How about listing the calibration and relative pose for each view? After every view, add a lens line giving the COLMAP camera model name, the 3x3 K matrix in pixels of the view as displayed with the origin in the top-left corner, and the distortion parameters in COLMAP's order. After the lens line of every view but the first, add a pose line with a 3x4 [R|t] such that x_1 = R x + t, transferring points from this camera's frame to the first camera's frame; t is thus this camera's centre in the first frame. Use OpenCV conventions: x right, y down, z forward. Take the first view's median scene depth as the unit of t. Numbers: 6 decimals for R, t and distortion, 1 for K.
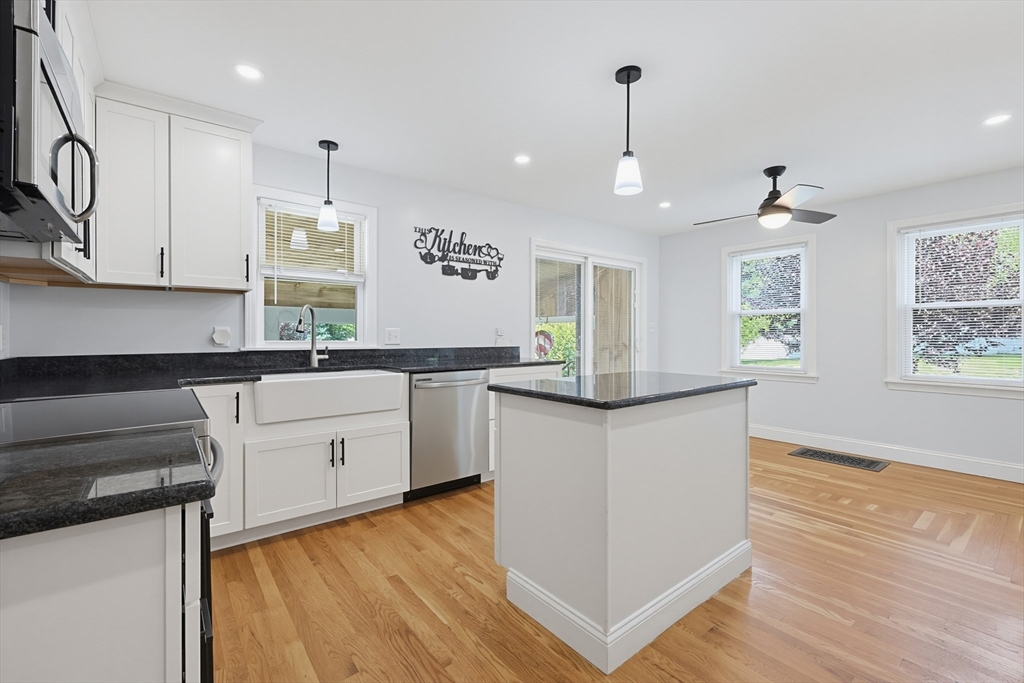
lens RADIAL K [[442.1, 0, 515.6], [0, 442.1, 335.1], [0, 0, 1]] dist [0.007054, 0.000178]
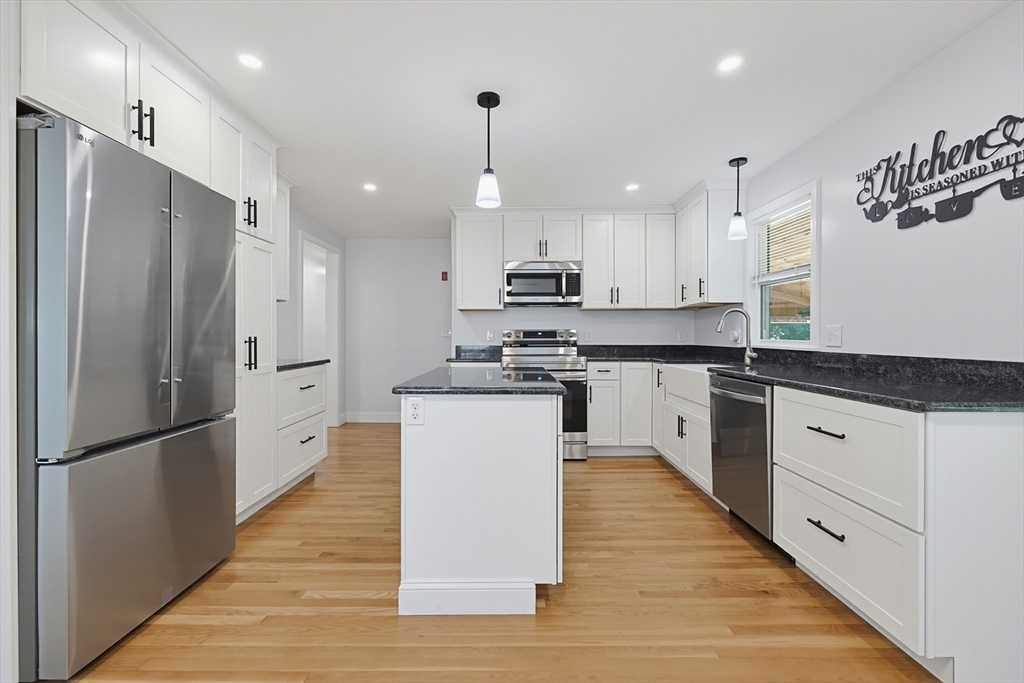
lens RADIAL K [[442.1, 0, 512.6], [0, 442.1, 335.4], [0, 0, 1]] dist [0.007054, 0.000178]
pose [[-0.621479, -0.004954, -0.783415, 0.599686], [-0.007101, 0.999975, -0.000690, 0.006107], [0.783399, 0.005134, -0.621498, 0.953616]]
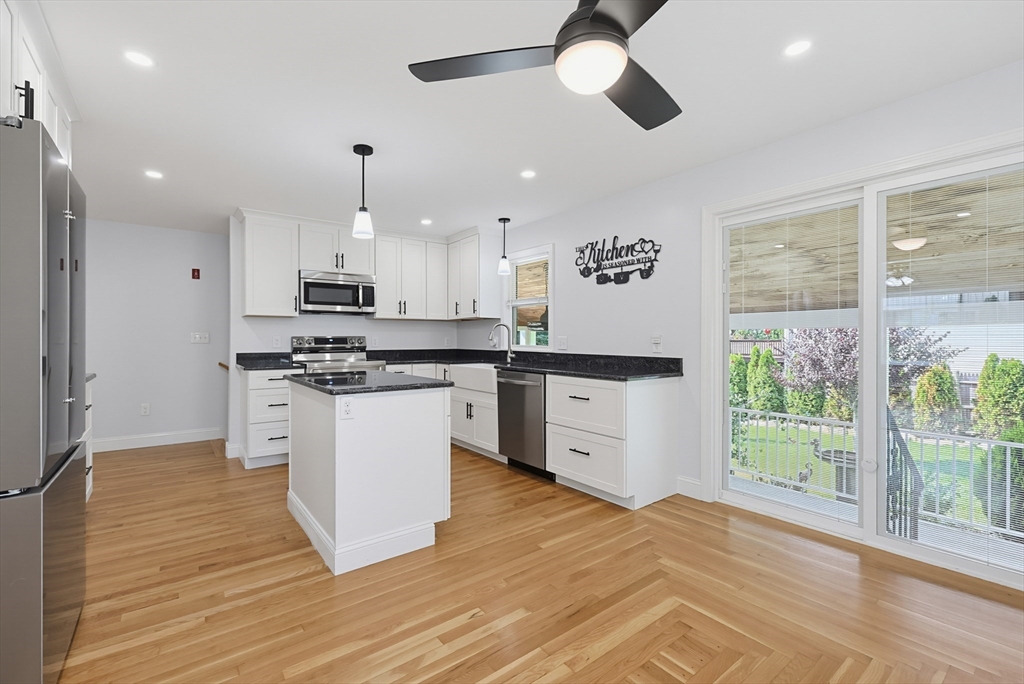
lens RADIAL K [[442.1, 0, 511.9], [0, 442.1, 339.3], [0, 0, 1]] dist [0.007054, 0.000178]
pose [[-0.020537, -0.001133, -0.999788, 0.870421], [-0.006594, 0.999978, -0.000998, -0.004642], [0.999767, 0.006572, -0.020544, 0.810631]]
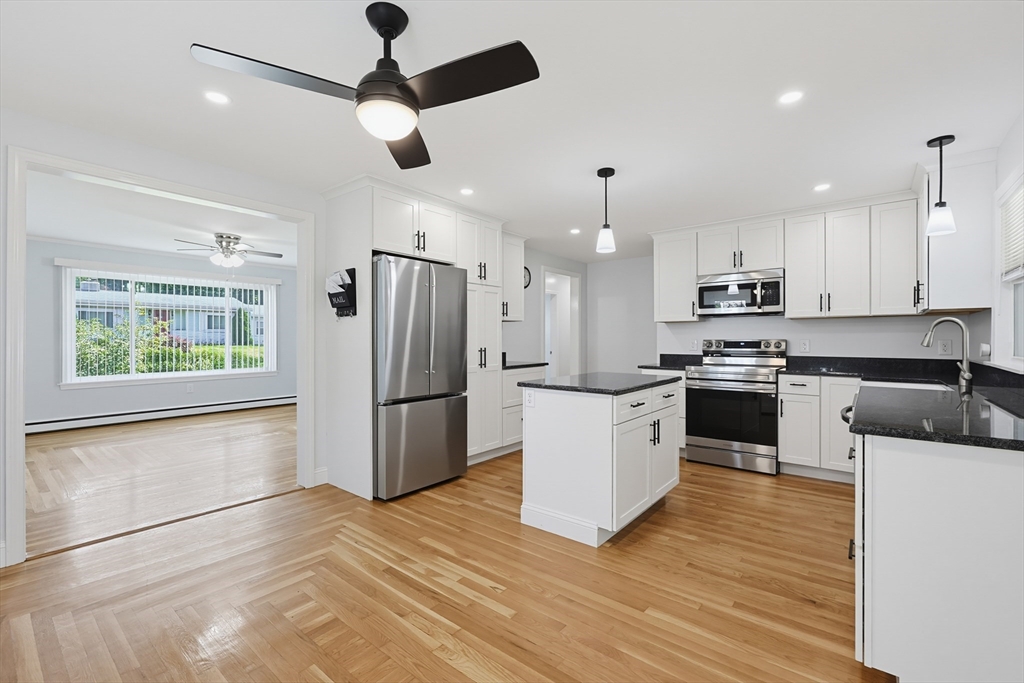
lens RADIAL K [[442.1, 0, 506.2], [0, 442.1, 338.5], [0, 0, 1]] dist [0.007054, 0.000178]
pose [[-0.977780, -0.002210, -0.209621, 0.490519], [-0.003385, 0.999981, 0.005246, -0.018185], [0.209605, 0.005839, -0.977769, 1.304032]]
